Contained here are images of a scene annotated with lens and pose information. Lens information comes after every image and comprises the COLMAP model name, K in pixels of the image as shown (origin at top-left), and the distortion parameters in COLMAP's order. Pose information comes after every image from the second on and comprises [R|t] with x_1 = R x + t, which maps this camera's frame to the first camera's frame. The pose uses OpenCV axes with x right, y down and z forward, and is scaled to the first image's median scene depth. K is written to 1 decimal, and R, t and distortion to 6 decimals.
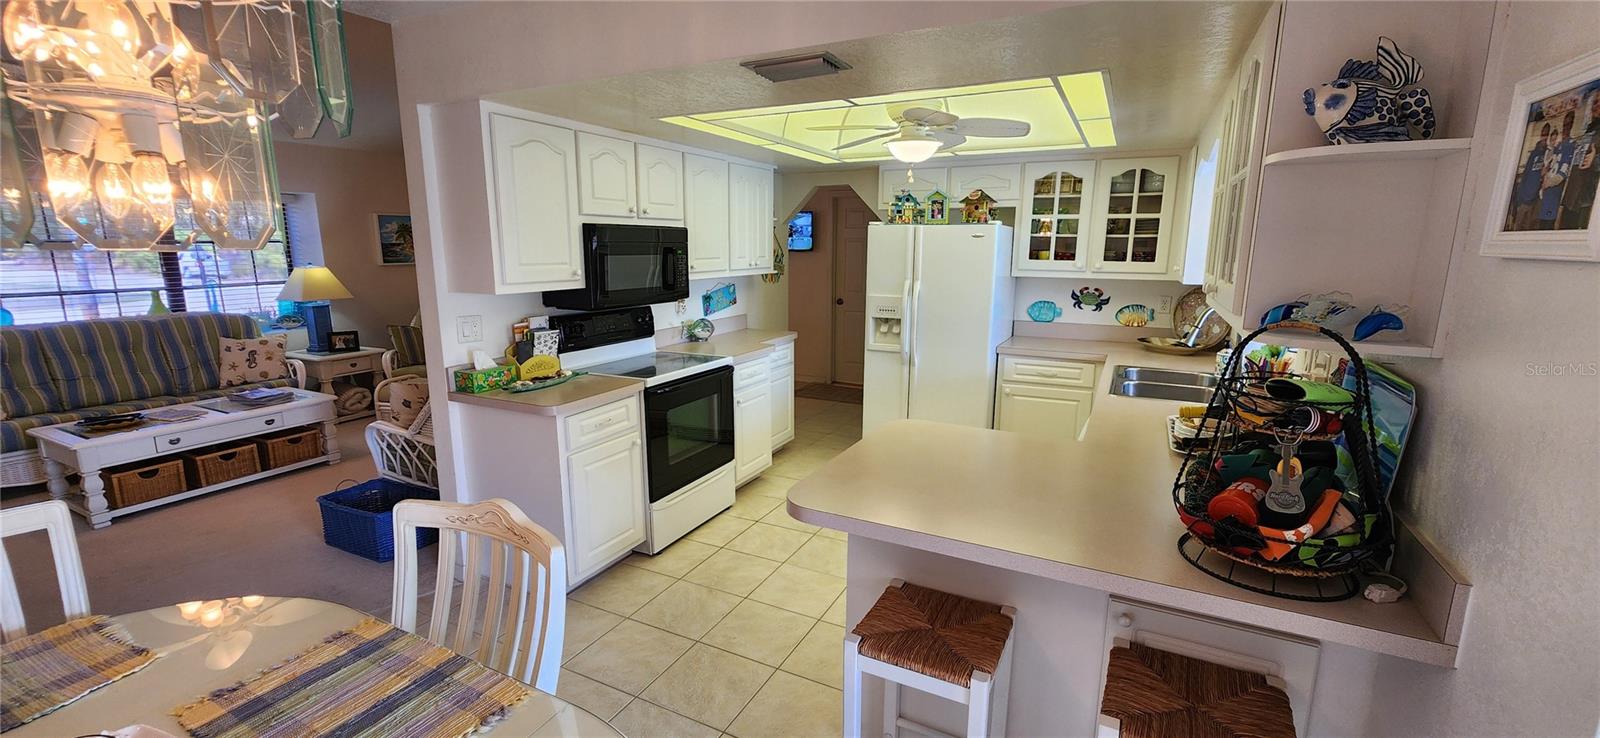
lens RADIAL K [[654.0, 0, 799.3], [0, 654.0, 373.3], [0, 0, 1]] dist [0.003372, 0.000278]
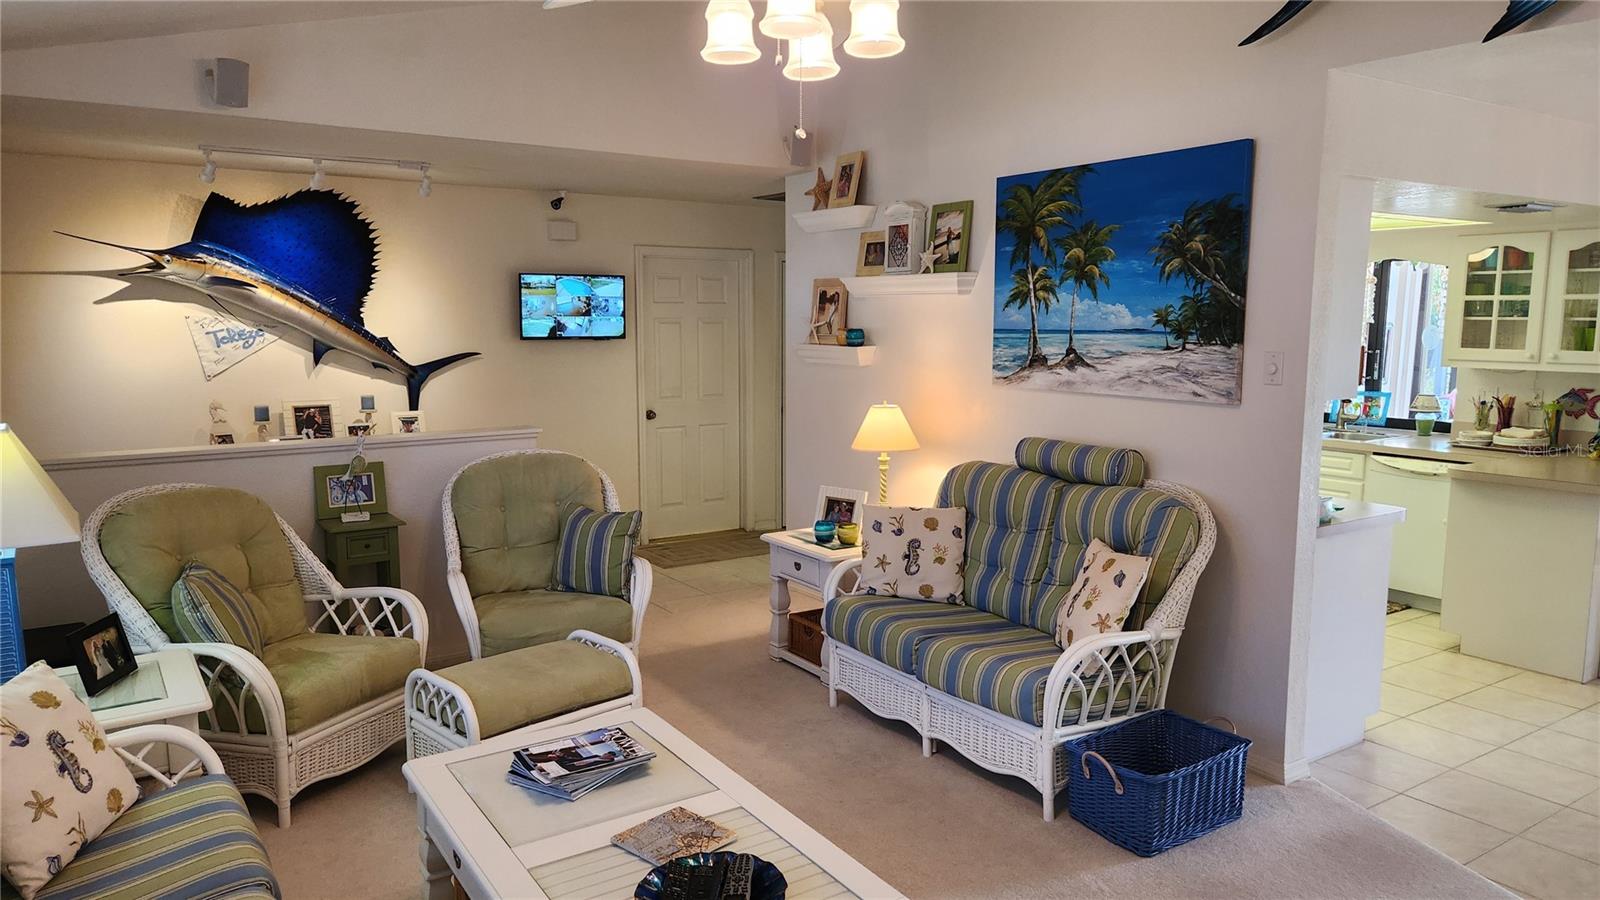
lens RADIAL K [[1074.1, 0, 798.0], [0, 1074.1, 454.5], [0, 0, 1]] dist [0.068300, -0.053351]
pose [[0.483297, -0.116768, 0.867634, -1.330835], [0.171026, 0.984563, 0.037238, -0.143947], [-0.858588, 0.130391, 0.495807, 0.593702]]
